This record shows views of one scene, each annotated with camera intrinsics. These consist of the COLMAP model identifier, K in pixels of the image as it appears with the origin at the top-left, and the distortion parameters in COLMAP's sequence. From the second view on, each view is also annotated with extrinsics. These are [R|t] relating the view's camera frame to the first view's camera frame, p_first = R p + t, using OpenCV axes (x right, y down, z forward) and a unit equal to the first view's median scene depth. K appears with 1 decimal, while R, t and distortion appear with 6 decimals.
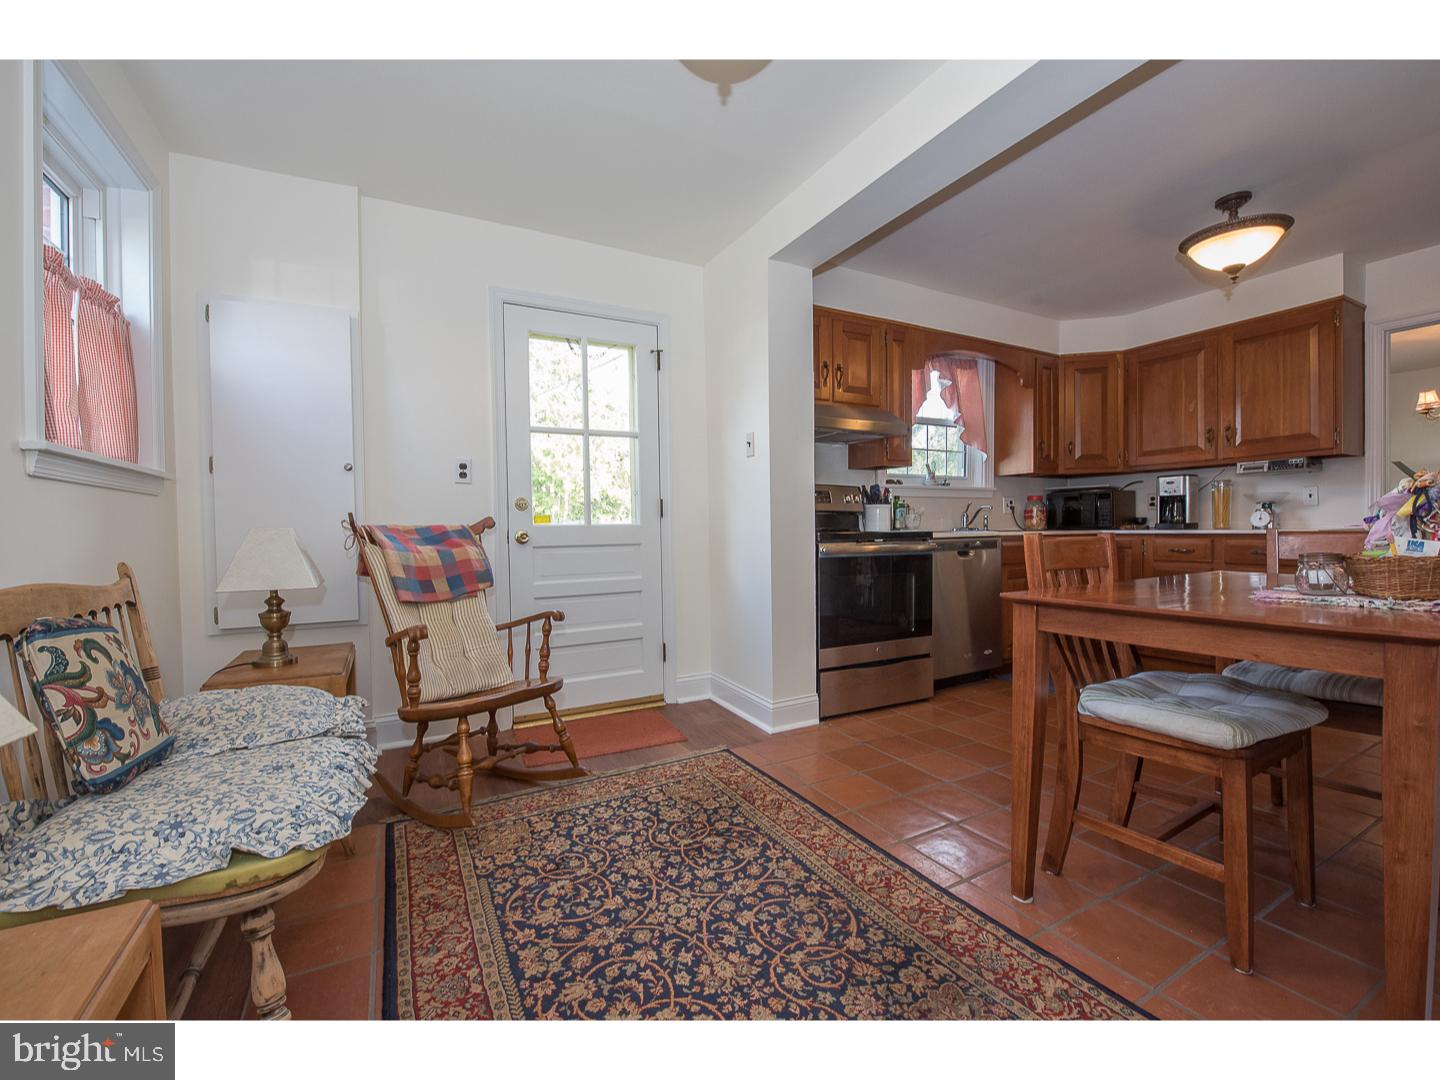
lens RADIAL K [[586.3, 0, 720.0], [0, 586.3, 540.0], [0, 0, 1]] dist [-0.001794, -0.000257]
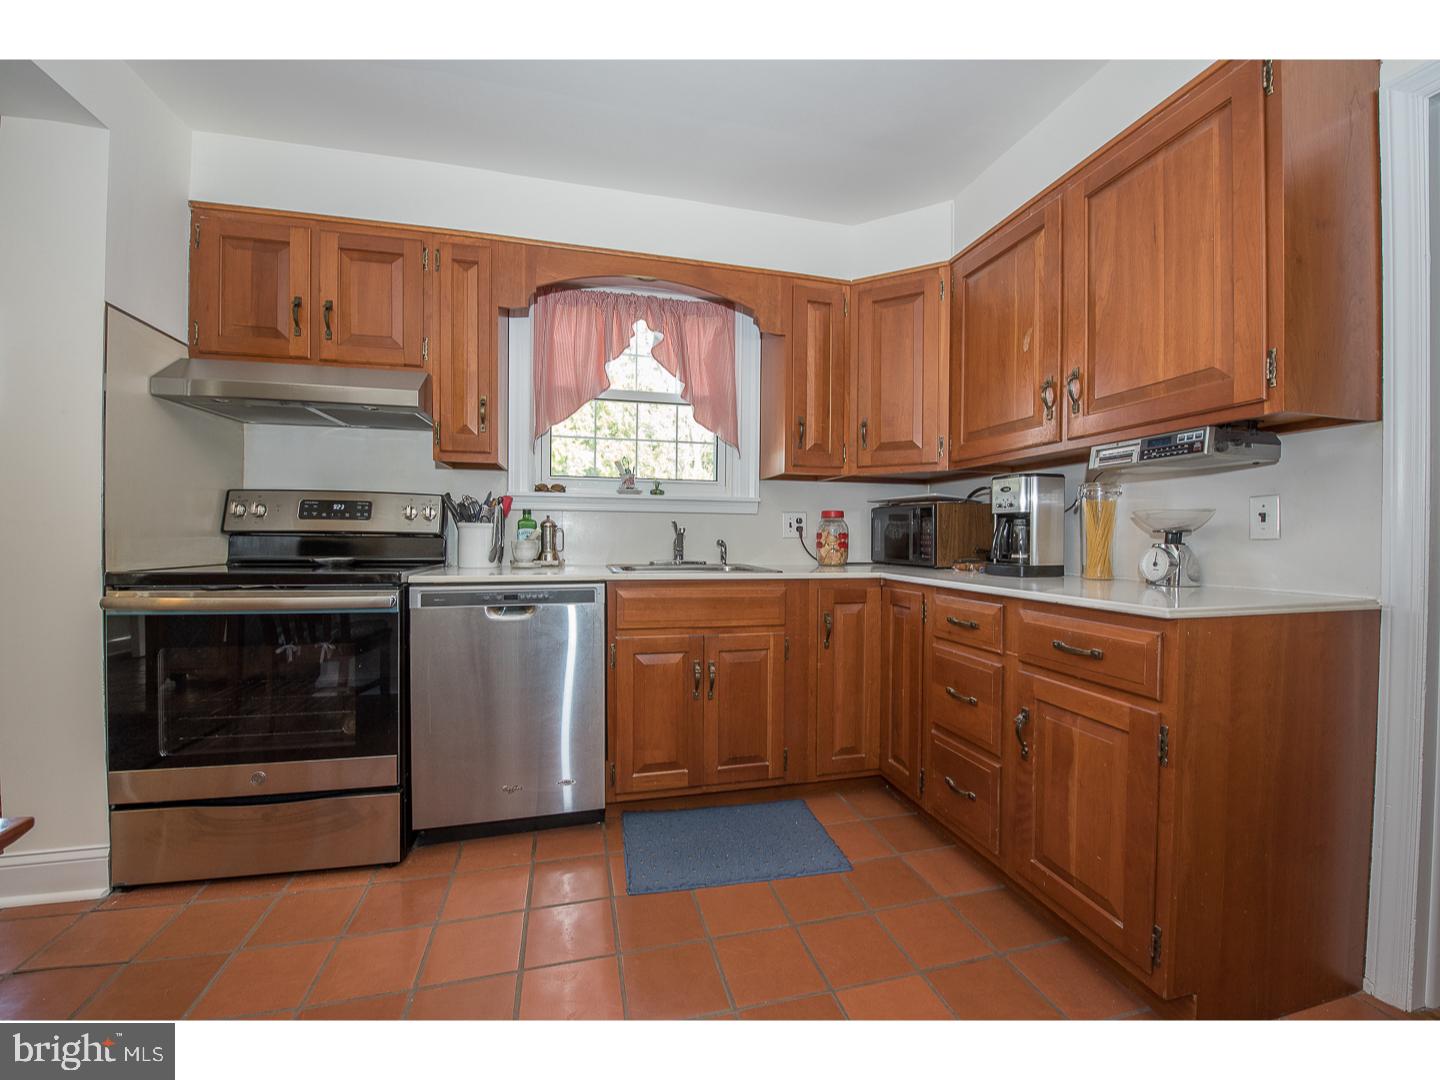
lens RADIAL K [[549.5, 0, 720.0], [0, 549.5, 540.0], [0, 0, 1]] dist [-0.012457, -0.000186]
pose [[0.967479, 0.022676, -0.251933, 0.718915], [-0.025041, 0.999667, -0.006187, -0.046744], [0.251708, 0.012294, 0.967725, 0.503388]]
